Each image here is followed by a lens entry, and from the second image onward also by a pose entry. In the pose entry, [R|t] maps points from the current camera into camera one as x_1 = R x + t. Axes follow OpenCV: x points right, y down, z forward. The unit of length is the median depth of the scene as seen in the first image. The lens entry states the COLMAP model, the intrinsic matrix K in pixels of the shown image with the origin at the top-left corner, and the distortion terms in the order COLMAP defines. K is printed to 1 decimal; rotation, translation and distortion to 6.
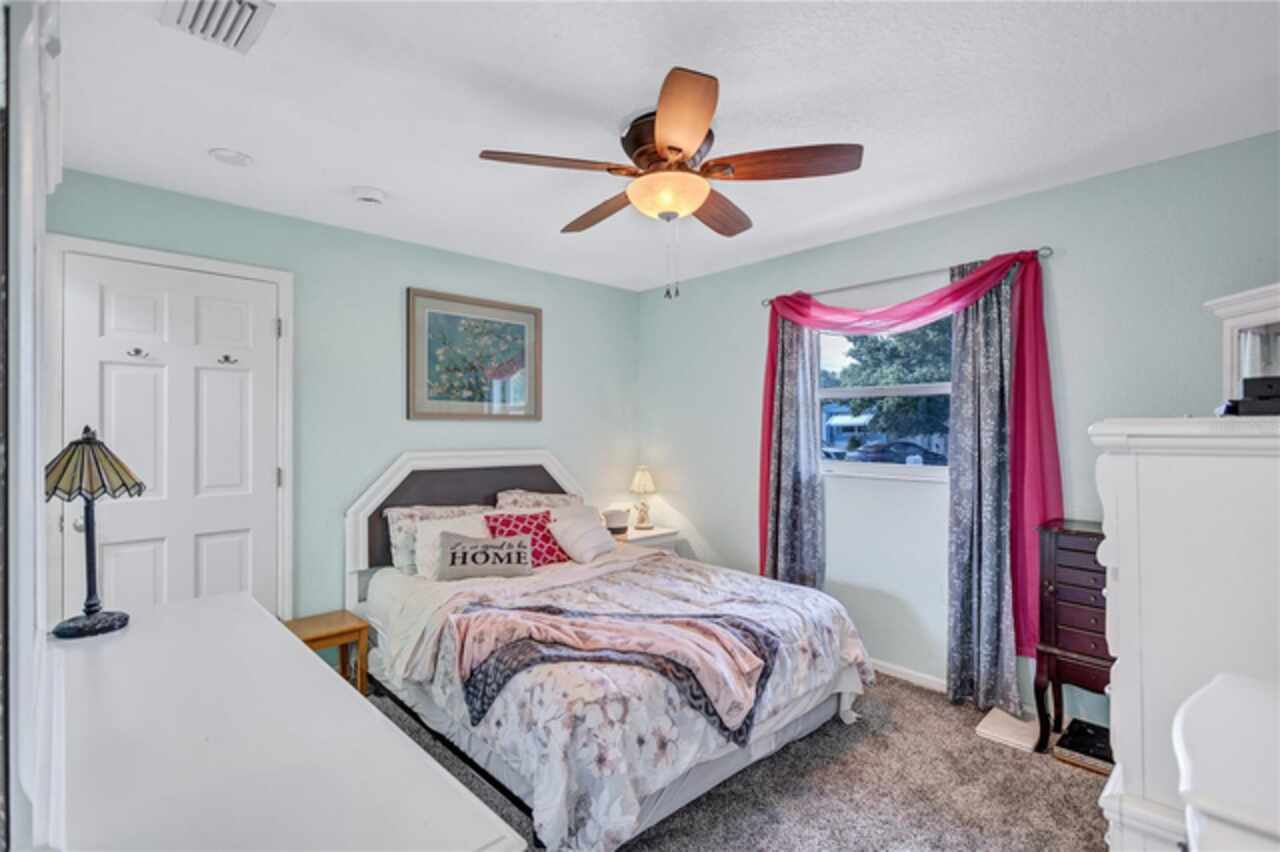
lens RADIAL K [[597.9, 0, 640.0], [0, 597.9, 426.0], [0, 0, 1]] dist [0.001504, 0.000219]
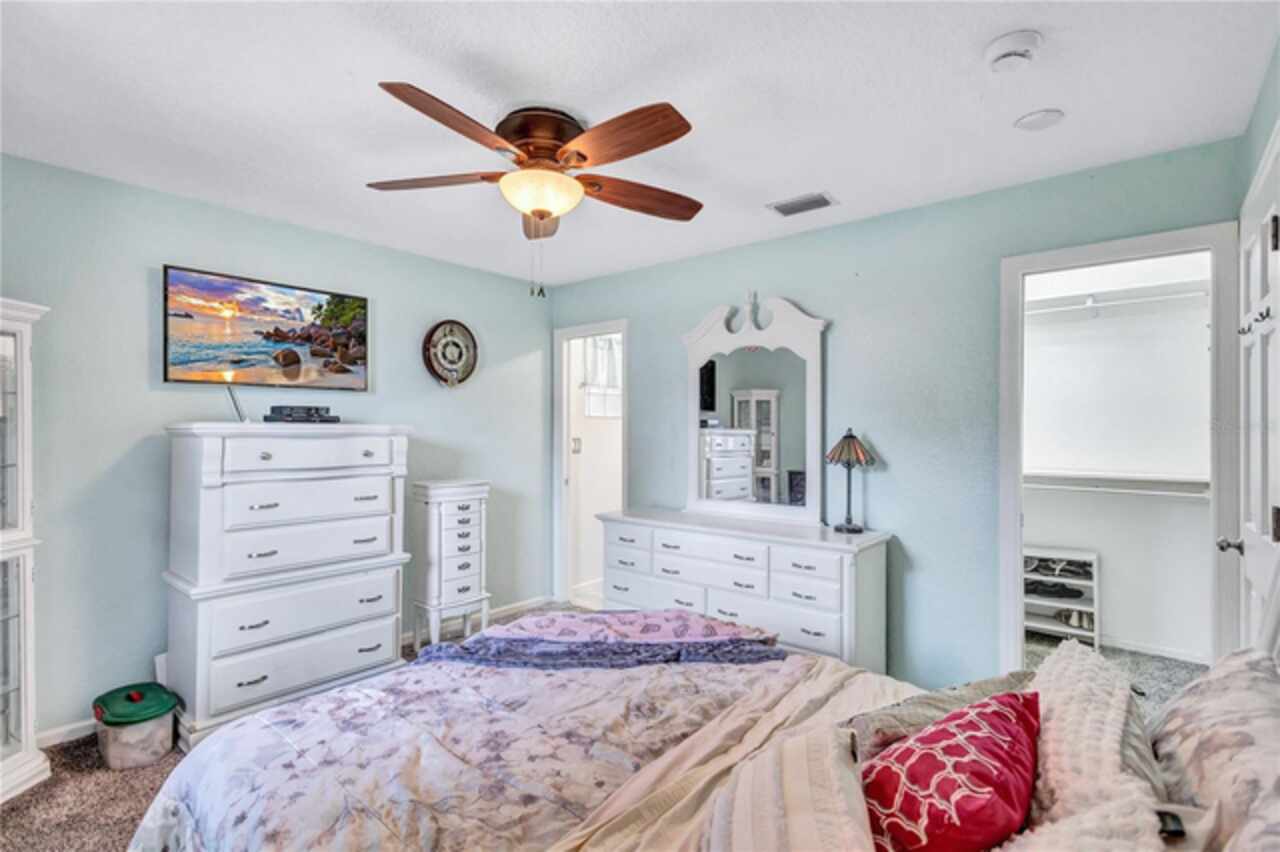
lens RADIAL K [[599.9, 0, 639.0], [0, 599.9, 432.4], [0, 0, 1]] dist [0.034126, 0.000105]
pose [[-0.993961, -0.000608, -0.109734, -0.006535], [-0.000370, 0.999998, -0.002185, 0.010339], [0.109735, -0.002131, -0.993959, 1.539099]]
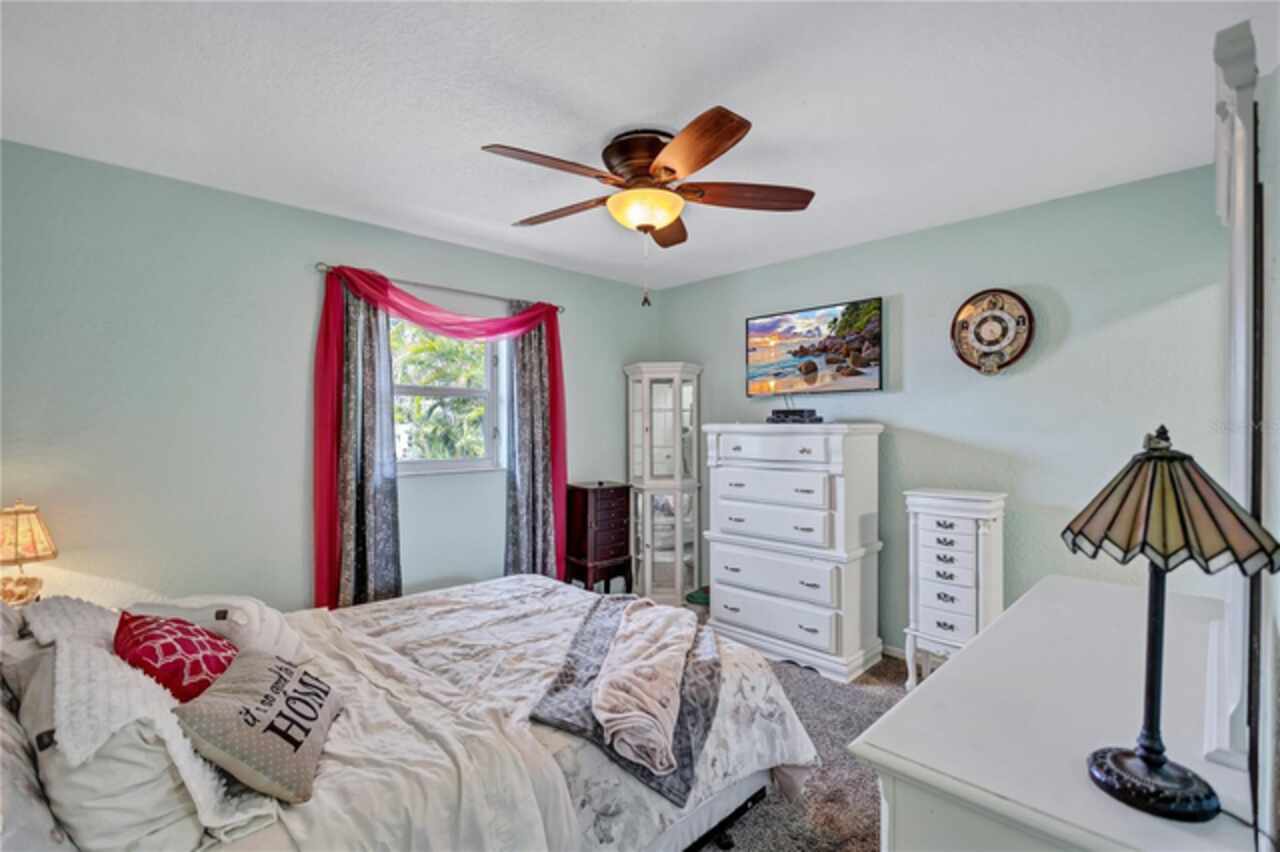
lens RADIAL K [[597.9, 0, 640.0], [0, 597.9, 426.0], [0, 0, 1]] dist [0.001504, 0.000219]
pose [[-0.016952, 0.001356, 0.999855, -0.783894], [-0.006987, 0.999975, -0.001475, 0.001836], [-0.999832, -0.007011, -0.016942, 0.787617]]
